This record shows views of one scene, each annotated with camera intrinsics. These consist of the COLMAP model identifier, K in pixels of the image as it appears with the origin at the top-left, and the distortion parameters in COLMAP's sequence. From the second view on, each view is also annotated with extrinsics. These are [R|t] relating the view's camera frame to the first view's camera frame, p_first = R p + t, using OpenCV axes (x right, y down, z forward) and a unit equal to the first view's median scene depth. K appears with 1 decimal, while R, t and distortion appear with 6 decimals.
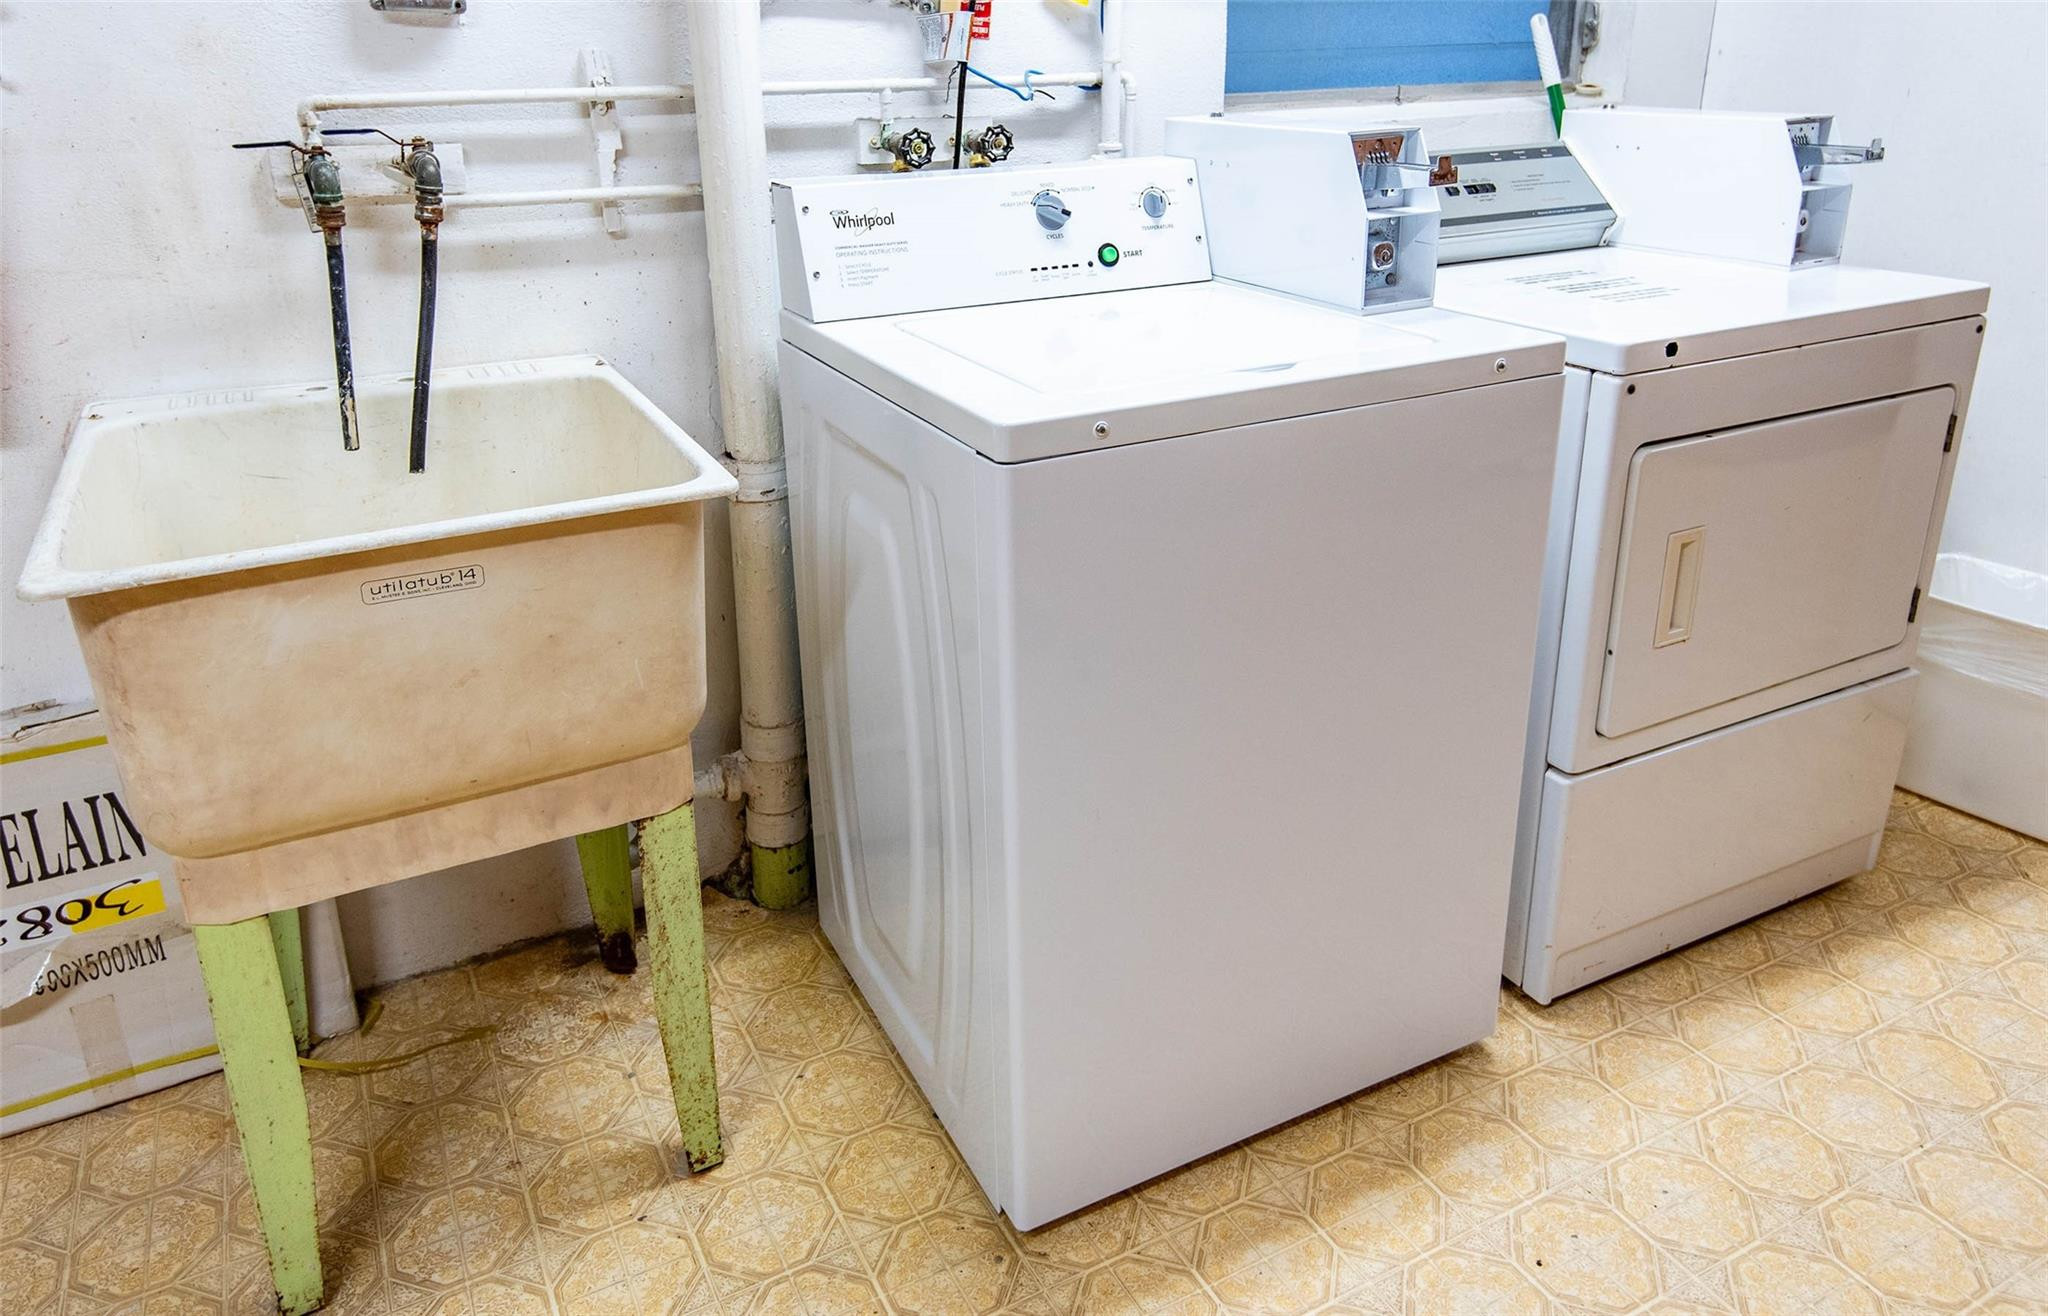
lens RADIAL K [[1370.6, 0, 1024.5], [0, 1370.6, 498.4], [0, 0, 1]] dist [0.058154, -0.048061]
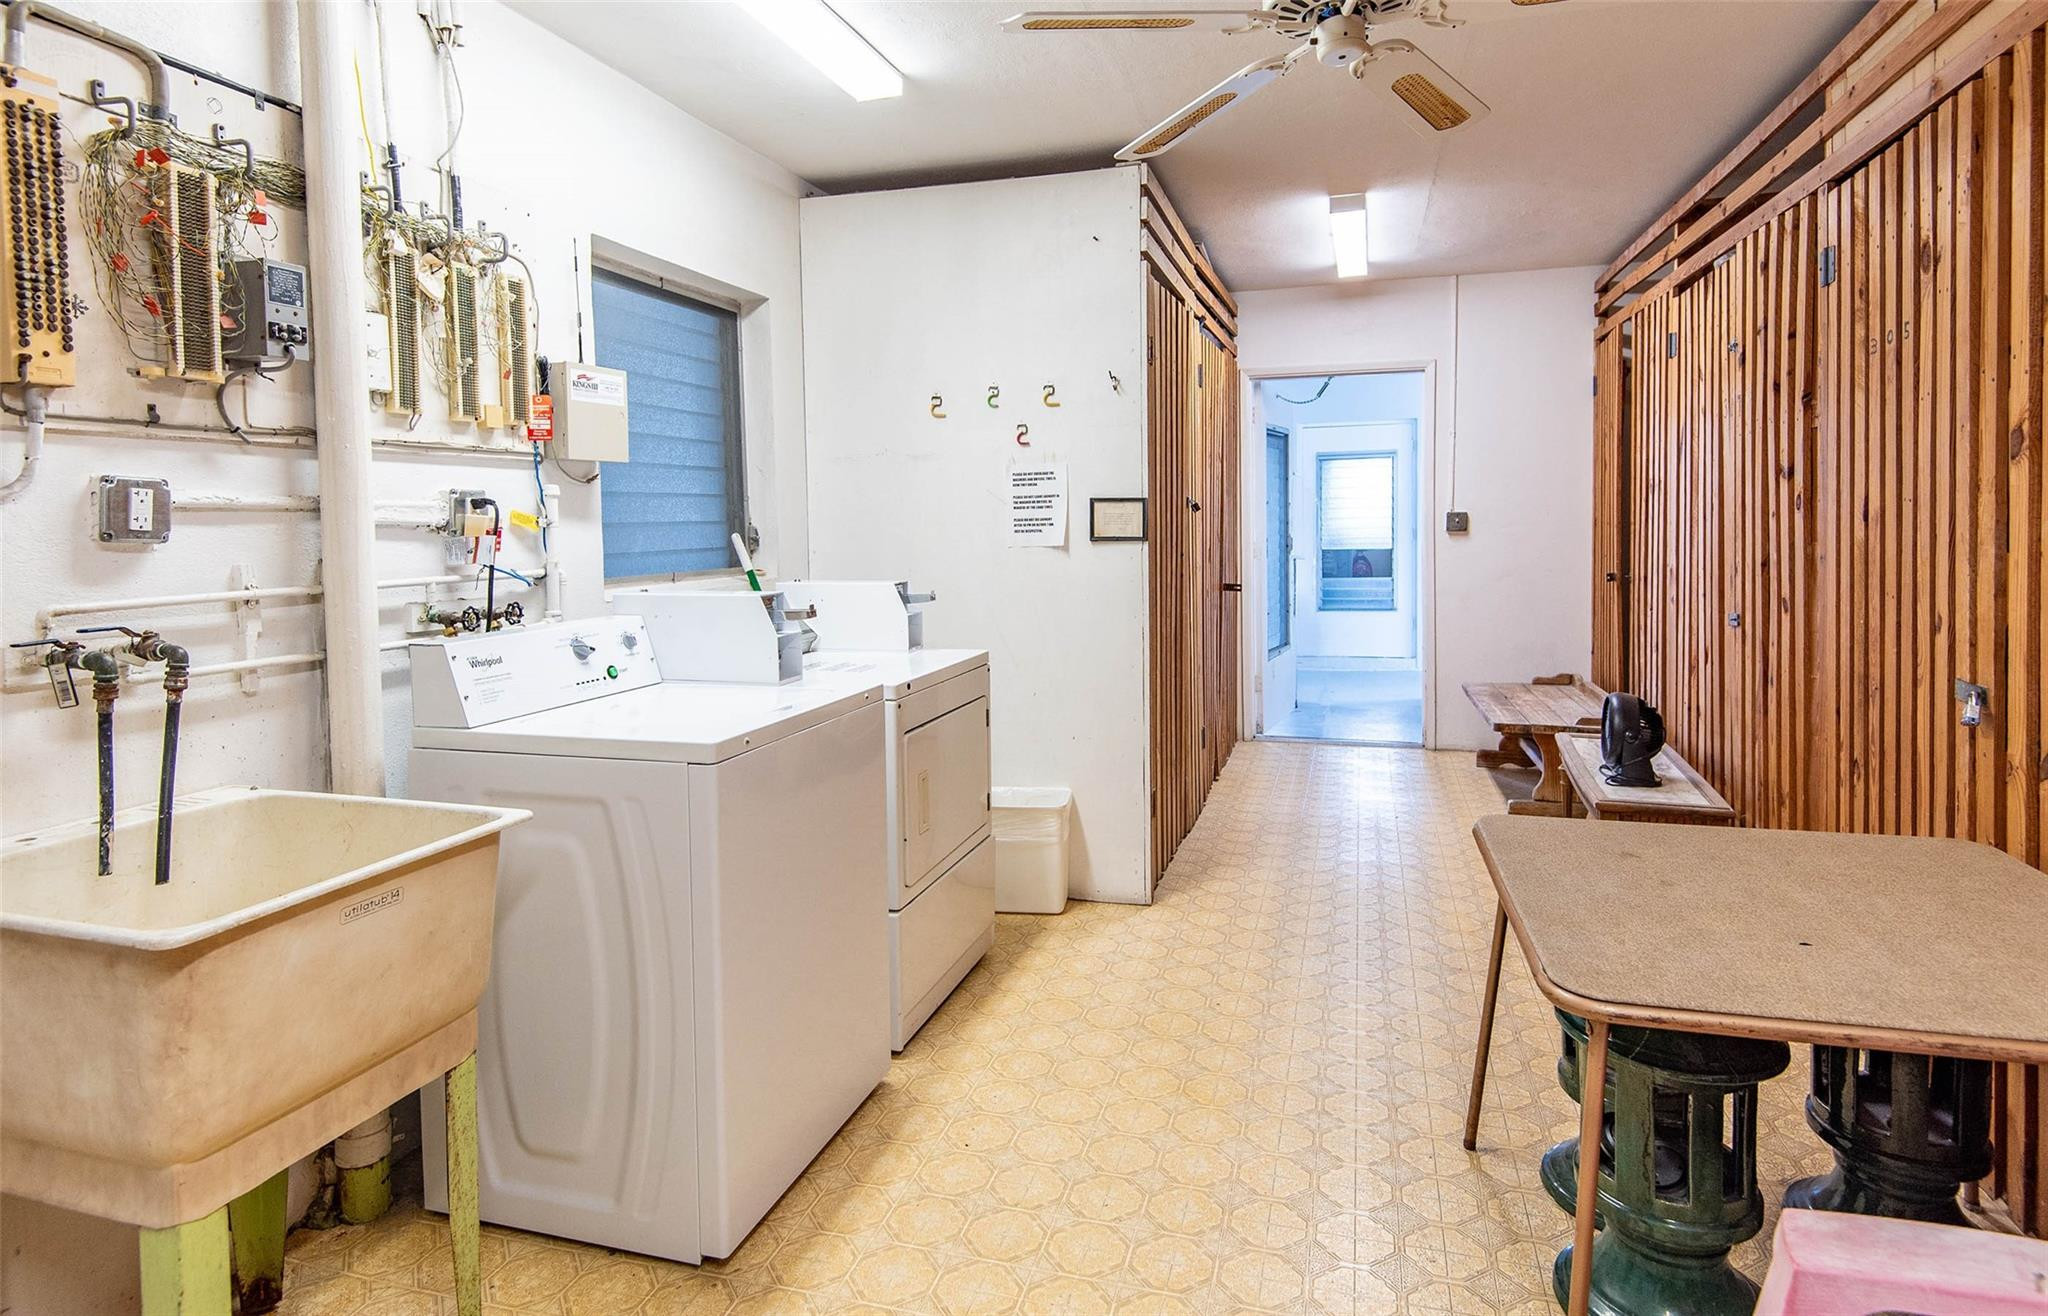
lens RADIAL K [[1006.2, 0, 1029.7], [0, 1006.2, 574.2], [0, 0, 1]] dist [0.039694, -0.027461]
pose [[0.711178, -0.030360, 0.702356, -0.454423], [0.226250, 0.955799, -0.187776, 0.057457], [-0.665610, 0.292450, 0.686612, -0.229089]]
